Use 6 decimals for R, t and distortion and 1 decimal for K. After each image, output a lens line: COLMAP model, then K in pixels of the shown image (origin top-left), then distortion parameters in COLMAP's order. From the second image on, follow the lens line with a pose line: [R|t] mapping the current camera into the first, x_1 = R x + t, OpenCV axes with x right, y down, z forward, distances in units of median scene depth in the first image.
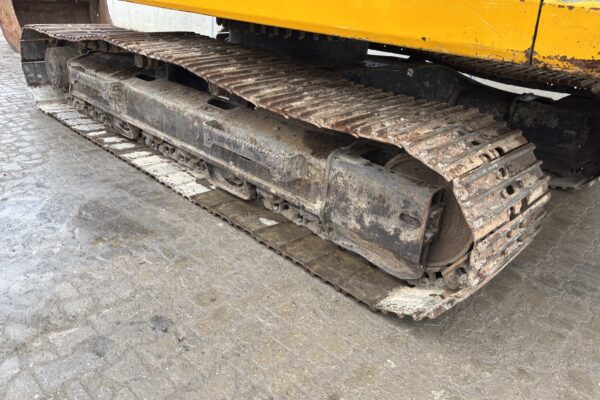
lens RADIAL K [[460.6, 0, 293.4], [0, 460.6, 199.1], [0, 0, 1]] dist [0.062002, -0.078948]
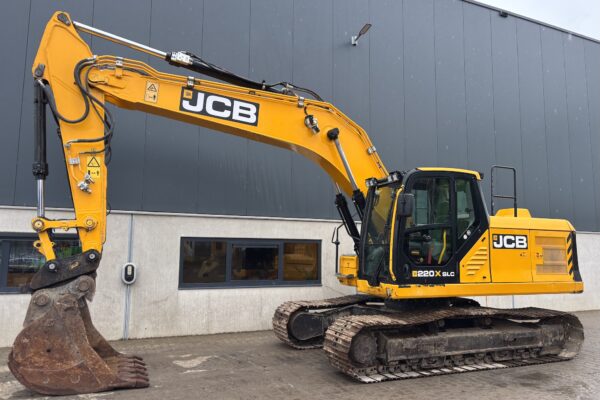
lens RADIAL K [[460.6, 0, 293.4], [0, 460.6, 199.1], [0, 0, 1]] dist [0.062002, -0.078948]
pose [[0.372785, 0.031376, 0.927387, -3.416787], [0.397642, 0.897609, -0.190210, -0.899270], [-0.838399, 0.439675, 0.322139, 0.873023]]
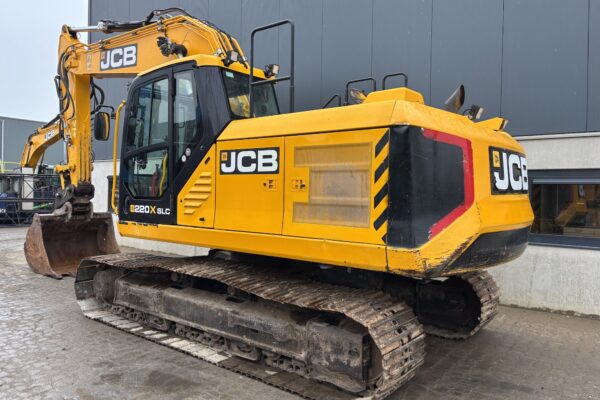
lens RADIAL K [[460.6, 0, 293.4], [0, 460.6, 199.1], [0, 0, 1]] dist [0.062002, -0.078948]
pose [[0.993477, -0.057297, 0.098588, -0.107371], [0.091756, 0.915013, -0.392851, 0.143745], [-0.067700, 0.399335, 0.914302, -0.723082]]
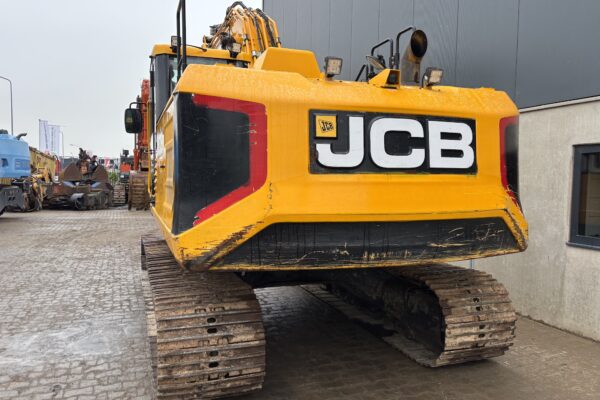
lens RADIAL K [[460.6, 0, 293.4], [0, 460.6, 199.1], [0, 0, 1]] dist [0.062002, -0.078948]
pose [[0.897217, -0.039347, -0.439833, 1.079853], [-0.137579, 0.921542, -0.363088, 0.081506], [0.419611, 0.386280, 0.821410, -0.350418]]
